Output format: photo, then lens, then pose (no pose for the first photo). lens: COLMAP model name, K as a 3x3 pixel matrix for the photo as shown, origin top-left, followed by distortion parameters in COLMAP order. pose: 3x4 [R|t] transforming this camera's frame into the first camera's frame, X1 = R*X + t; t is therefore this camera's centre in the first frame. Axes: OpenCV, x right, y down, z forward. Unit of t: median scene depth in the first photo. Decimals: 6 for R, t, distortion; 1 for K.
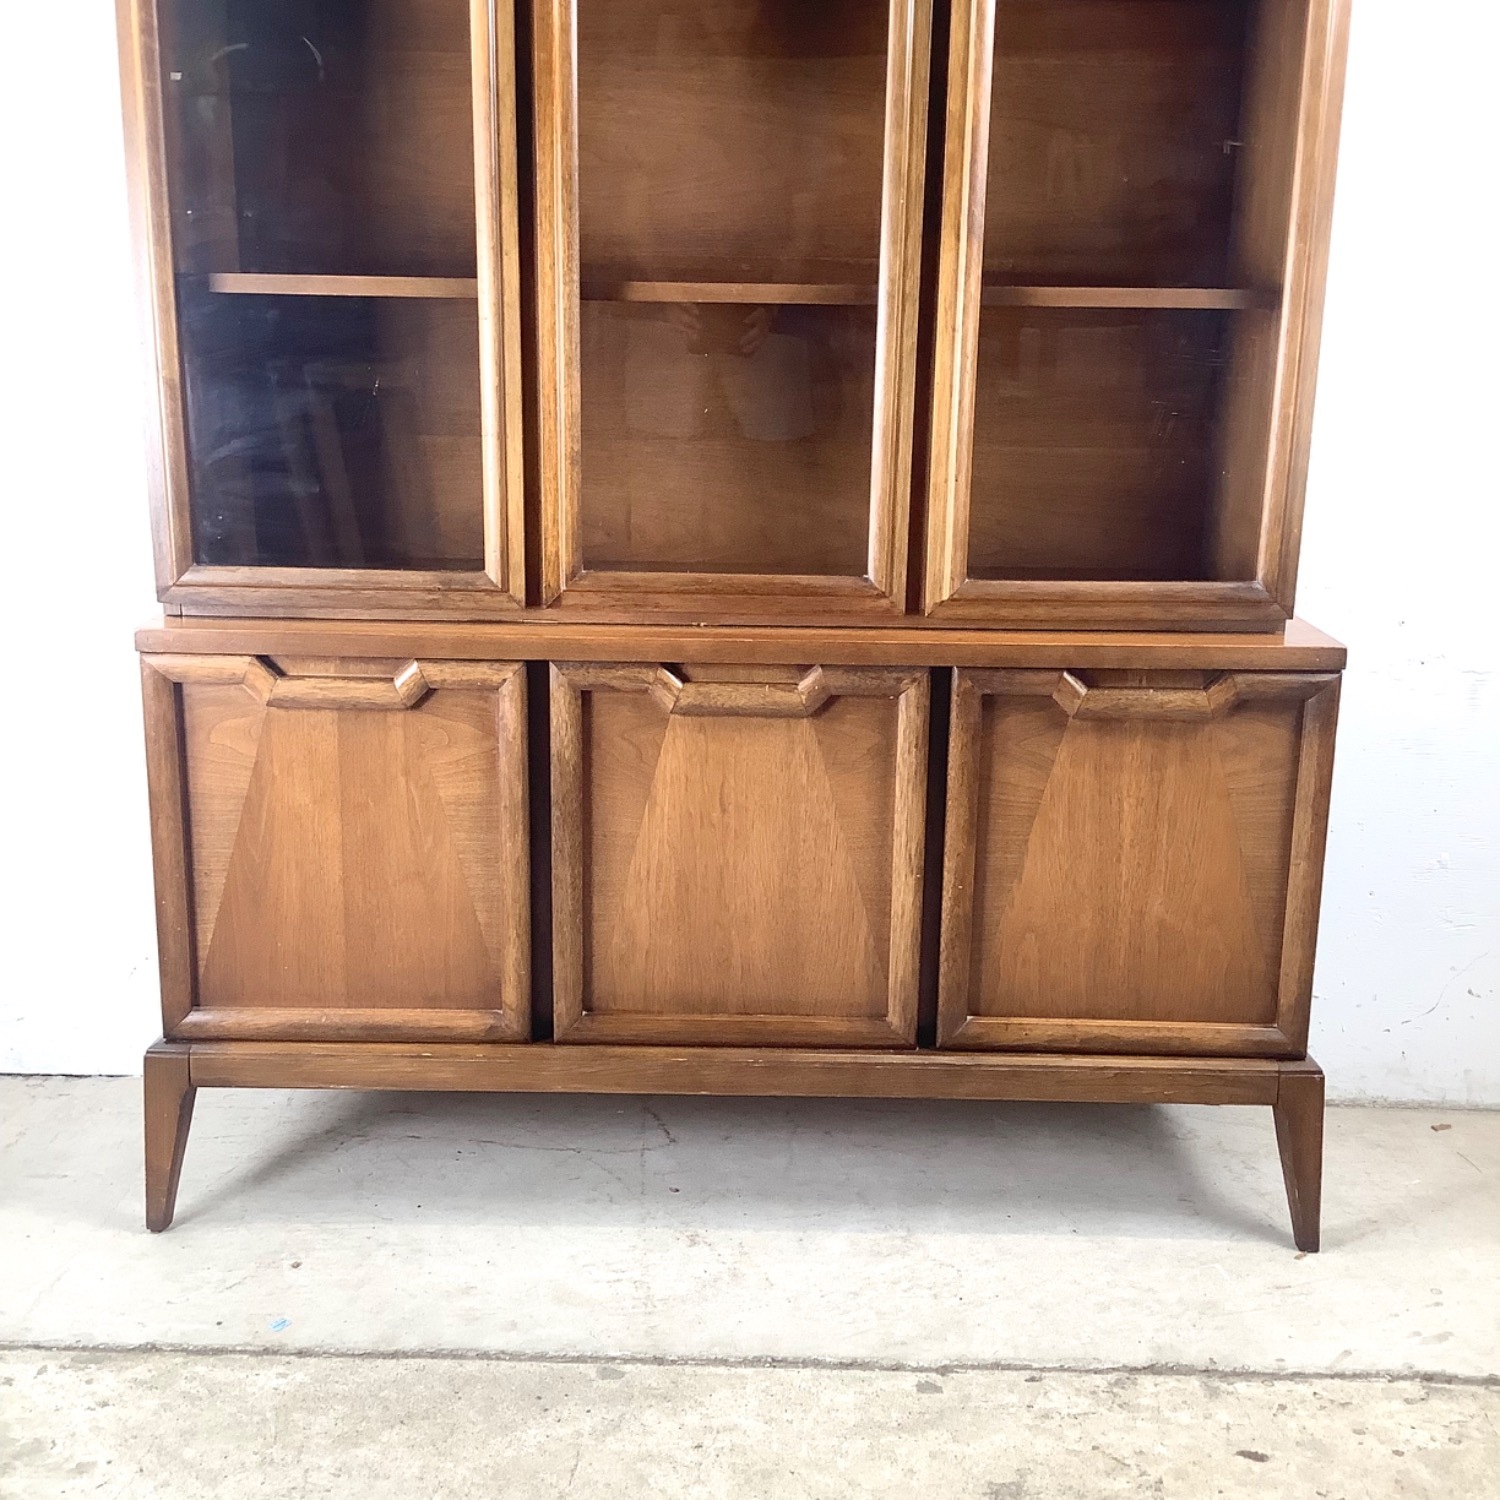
lens RADIAL K [[1821.1, 0, 740.2], [0, 1821.1, 758.7], [0, 0, 1]] dist [0.045384, 0.000000]
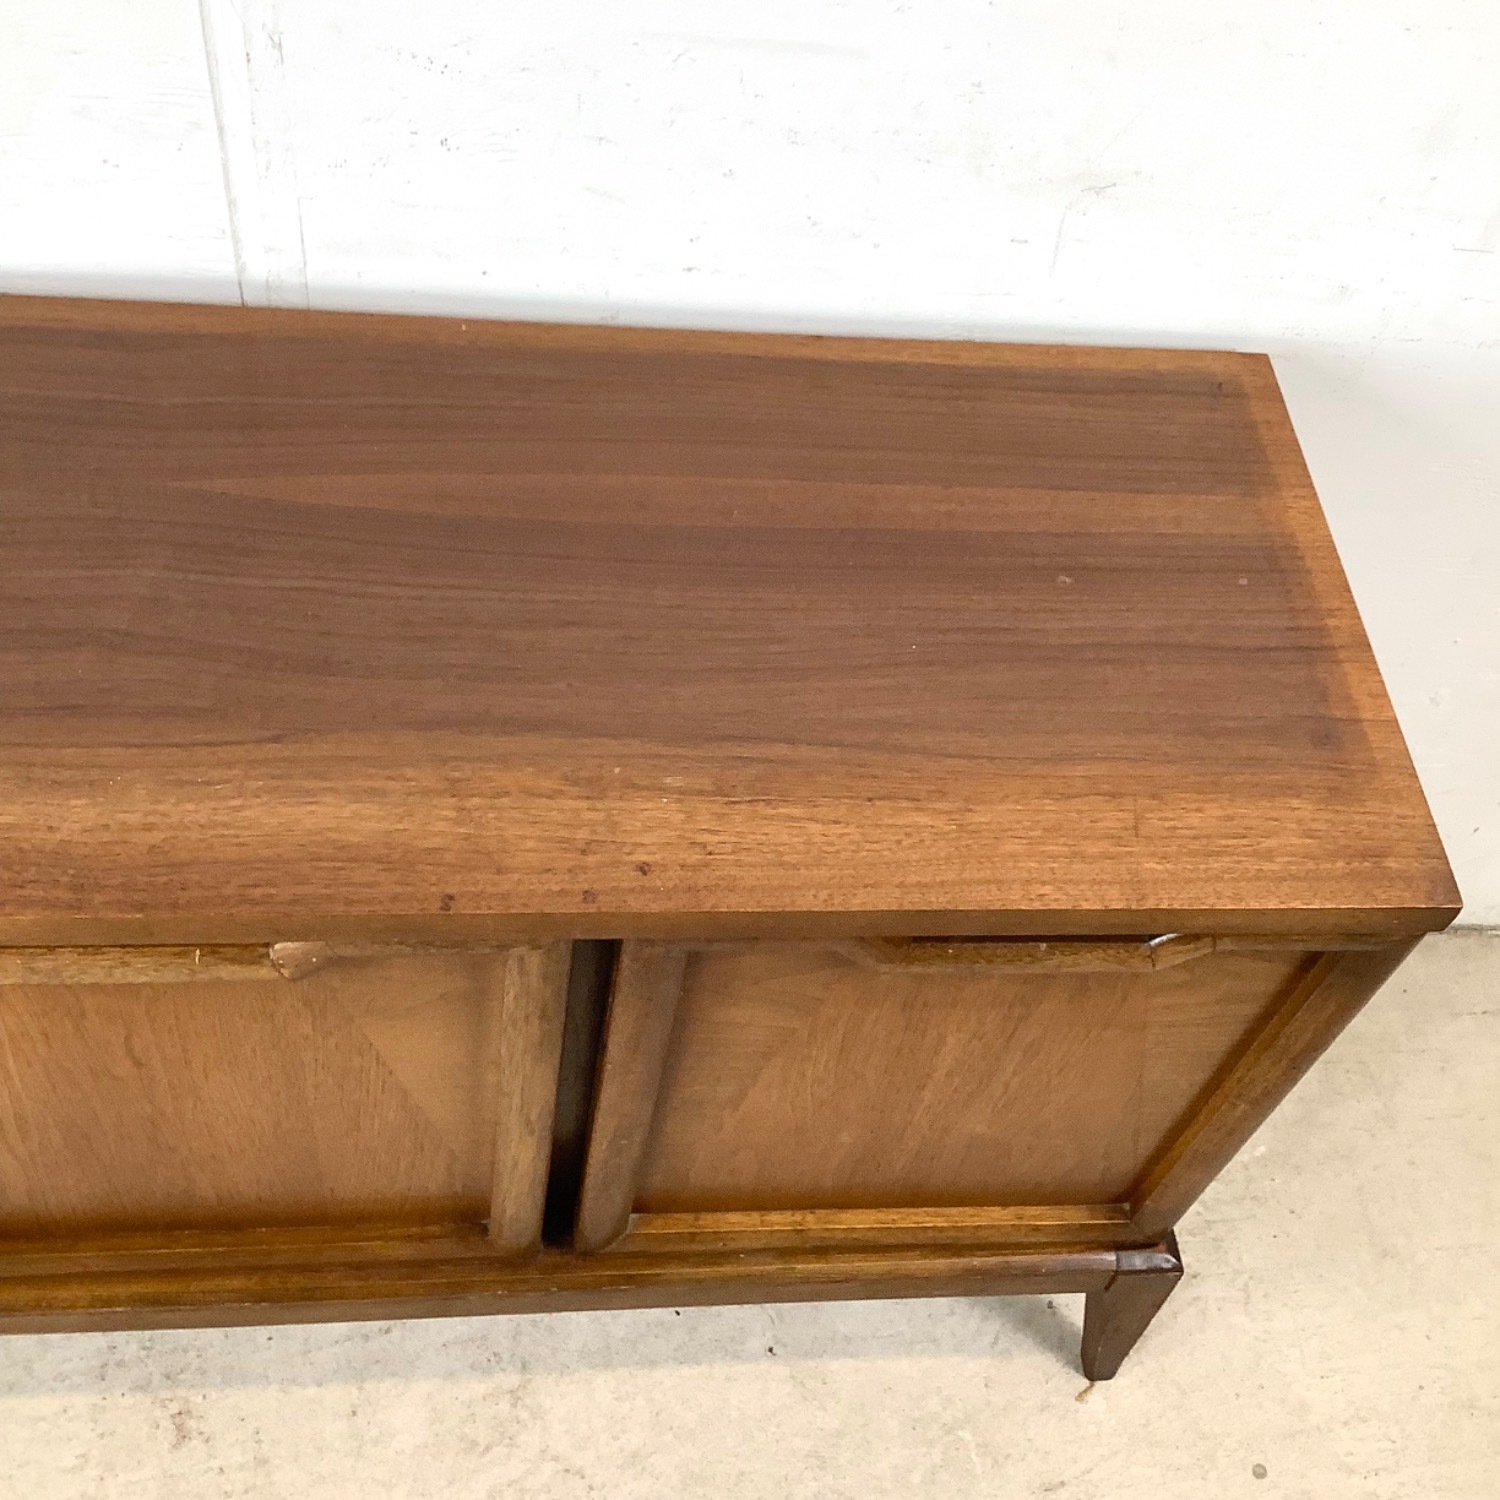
lens RADIAL K [[1821.1, 0, 734.9], [0, 1821.1, 759.0], [0, 0, 1]] dist [0.045384, 0.000000]
pose [[0.989015, -0.010200, 0.147461, 0.075955], [-0.089042, 0.755188, 0.649433, -0.361121], [-0.117985, -0.655429, 0.745984, 0.674231]]
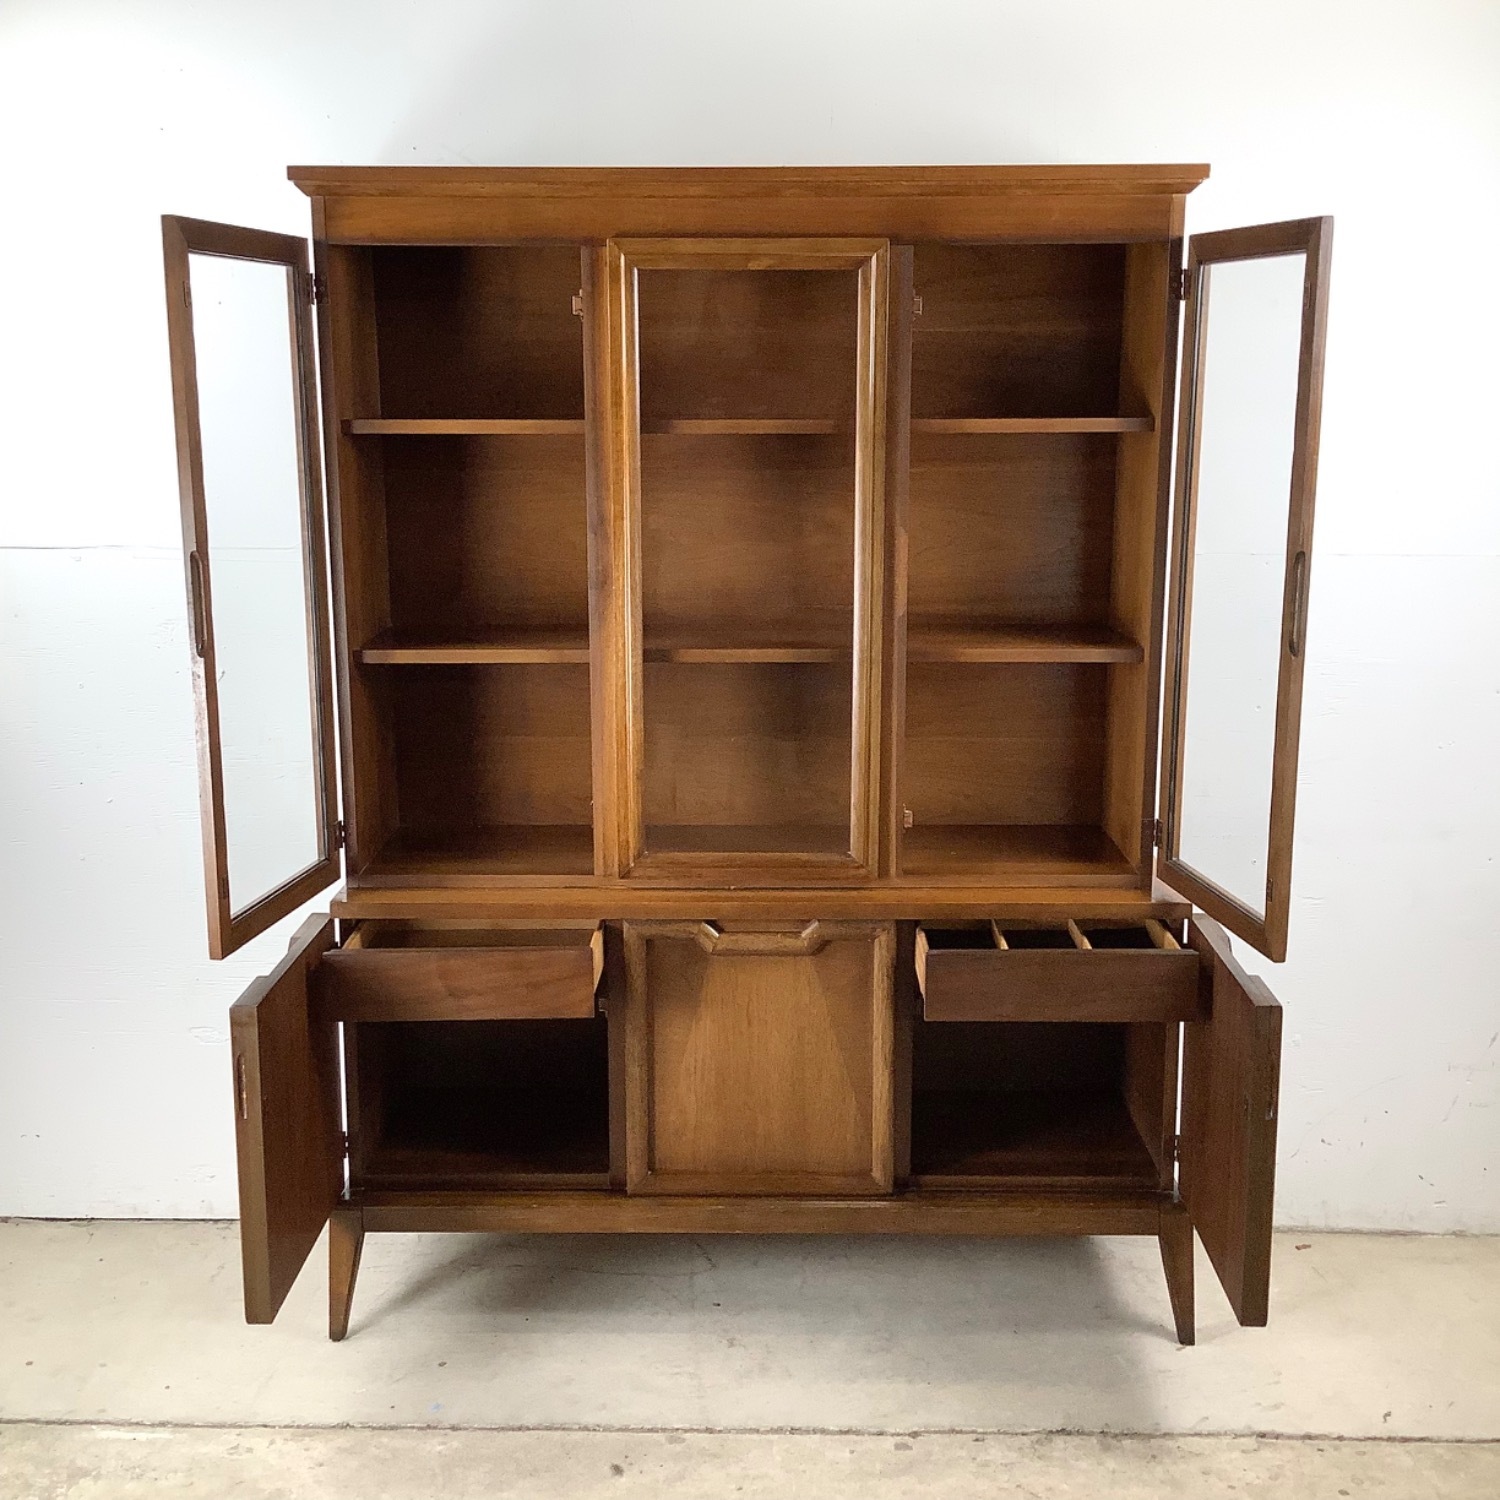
lens RADIAL K [[1821.1, 0, 737.0], [0, 1821.1, 752.7], [0, 0, 1]] dist [0.045384, 0.000000]
pose [[0.999818, -0.016491, -0.009601, -0.001765], [0.015920, 0.998258, -0.056820, -0.097955], [0.010521, 0.056657, 0.998338, -0.388577]]
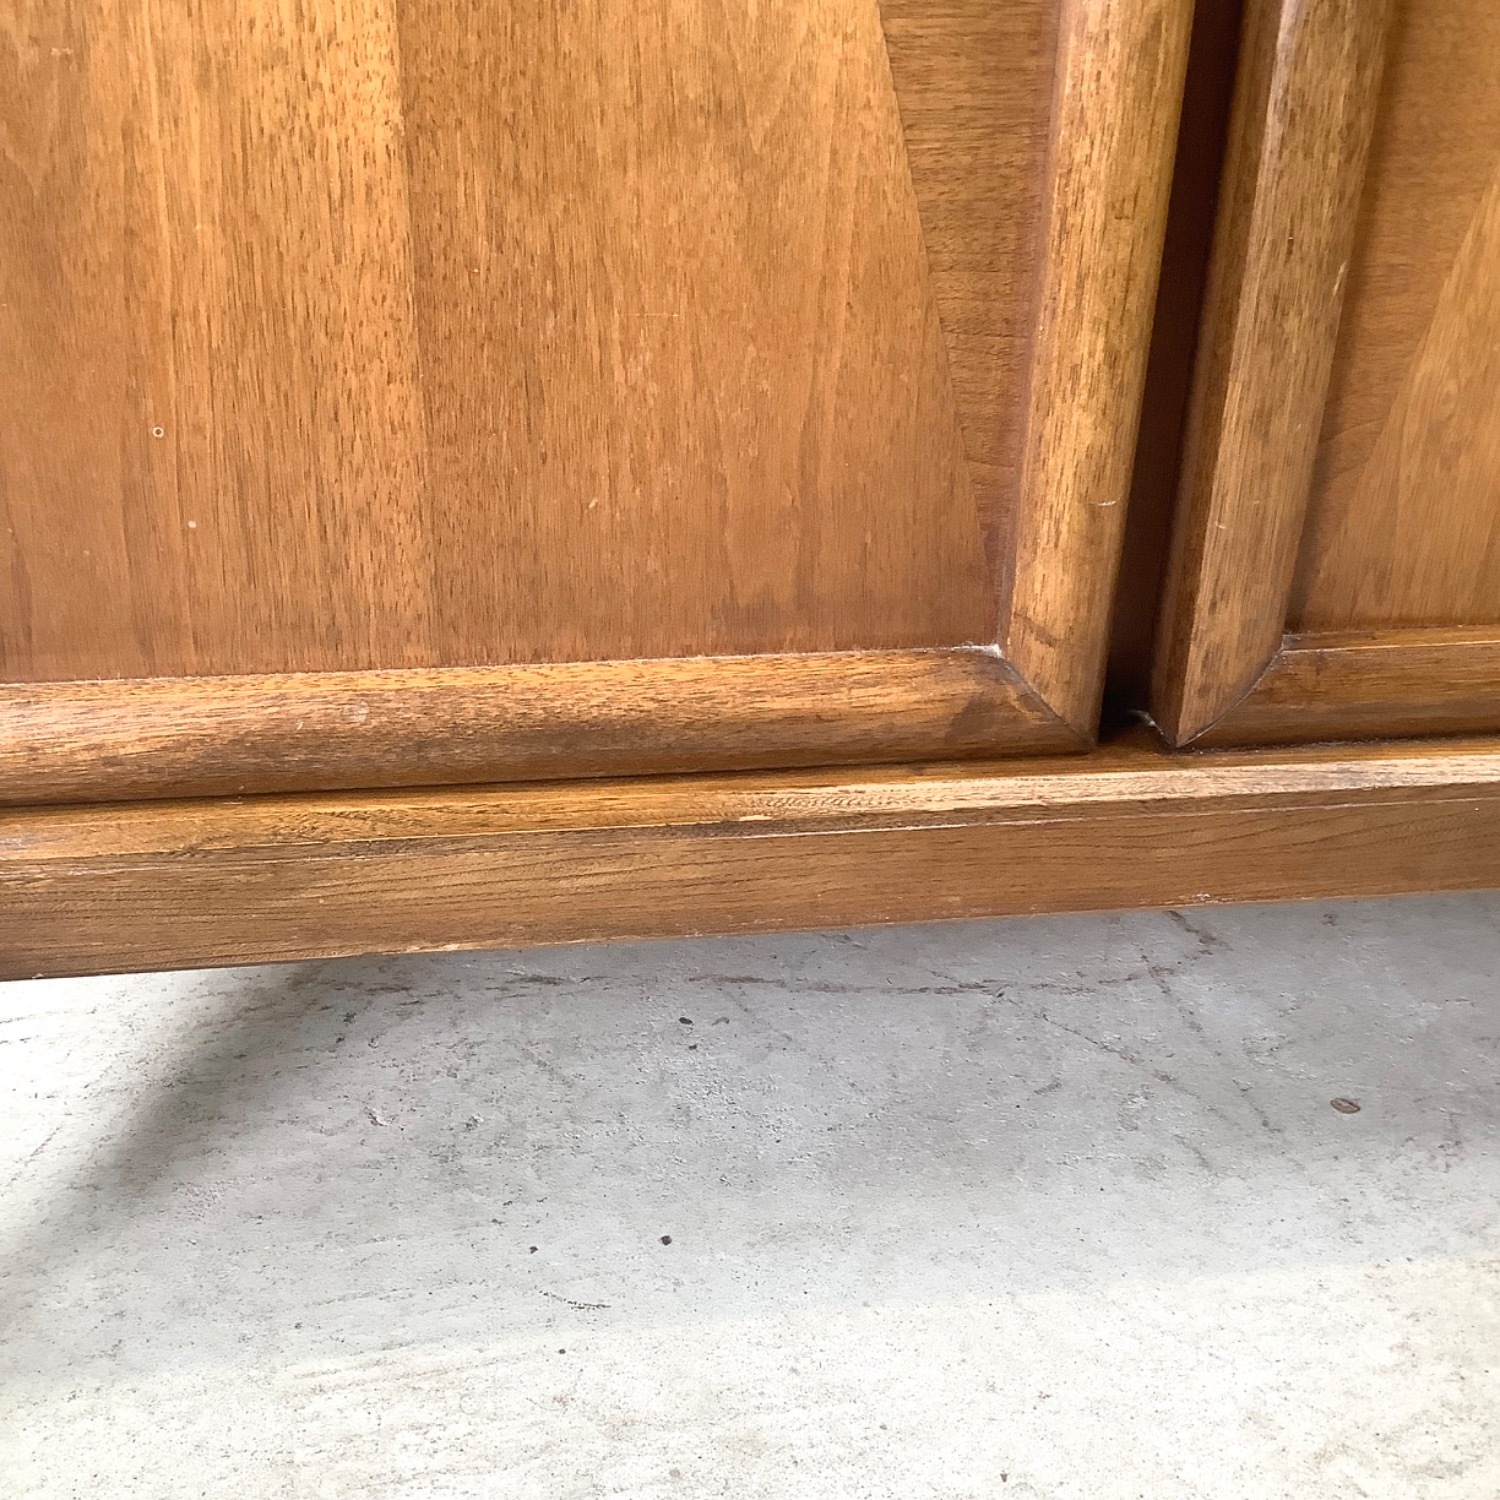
lens RADIAL K [[1821.1, 0, 743.7], [0, 1821.1, 769.8], [0, 0, 1]] dist [0.045384, 0.000000]
pose [[0.989067, -0.065474, 0.132137, -0.213473], [0.032234, 0.970352, 0.239535, 0.090892], [-0.143902, -0.232657, 0.961854, 0.752088]]
